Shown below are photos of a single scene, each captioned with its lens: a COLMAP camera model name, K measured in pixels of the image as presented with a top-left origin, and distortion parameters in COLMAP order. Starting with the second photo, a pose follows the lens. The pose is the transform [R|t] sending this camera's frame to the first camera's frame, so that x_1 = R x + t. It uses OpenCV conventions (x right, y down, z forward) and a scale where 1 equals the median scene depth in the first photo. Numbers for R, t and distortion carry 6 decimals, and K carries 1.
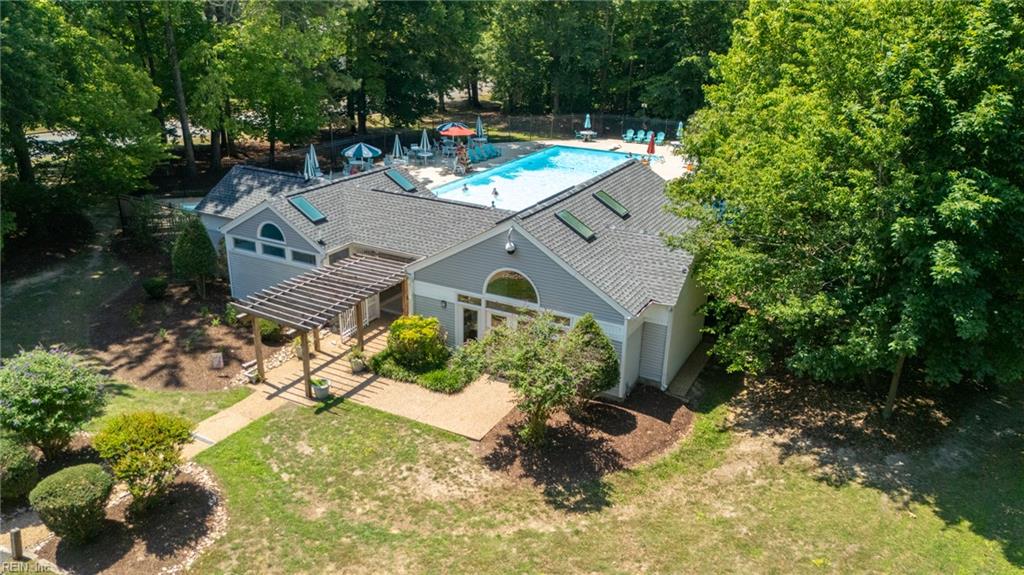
lens RADIAL K [[759.3, 0, 515.0], [0, 759.3, 290.8], [0, 0, 1]] dist [0.040691, -0.010345]
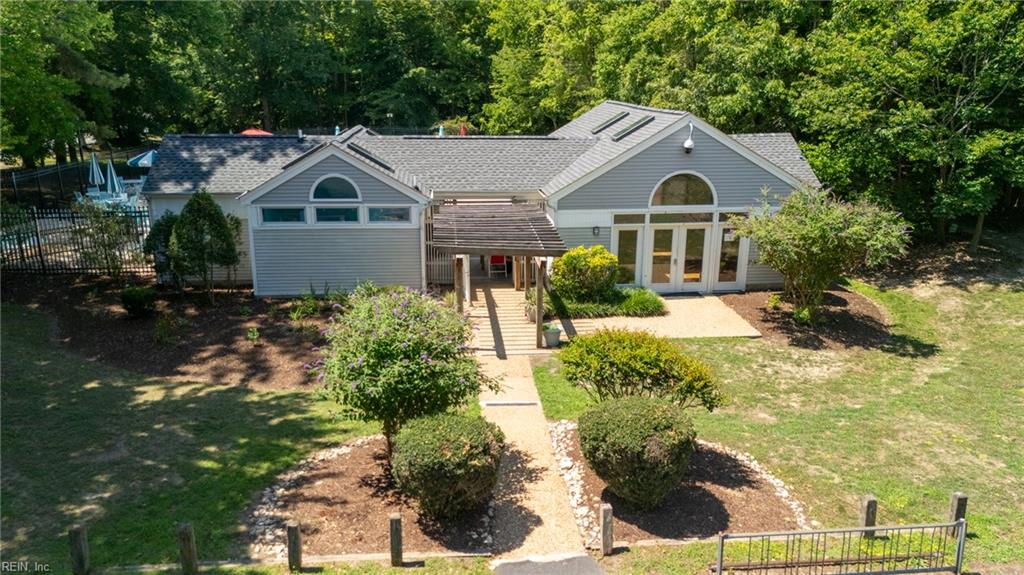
lens RADIAL K [[759.3, 0, 520.0], [0, 759.3, 284.4], [0, 0, 1]] dist [0.040691, -0.010345]
pose [[0.834785, -0.164255, 0.525504, -0.702086], [0.210000, 0.977297, -0.028123, 0.092541], [-0.508954, 0.133833, 0.850326, 0.327413]]
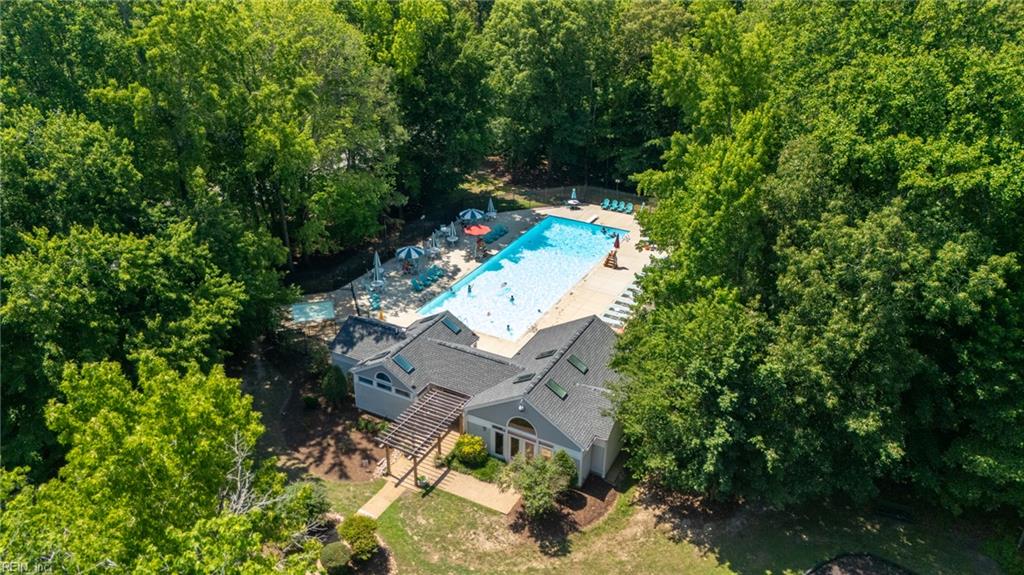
lens RADIAL K [[759.3, 0, 515.5], [0, 759.3, 281.6], [0, 0, 1]] dist [0.040691, -0.010345]
pose [[0.999979, -0.005631, 0.003274, -0.025942], [0.005316, 0.995989, 0.089318, -0.543244], [-0.003764, -0.089299, 0.995998, -0.864169]]
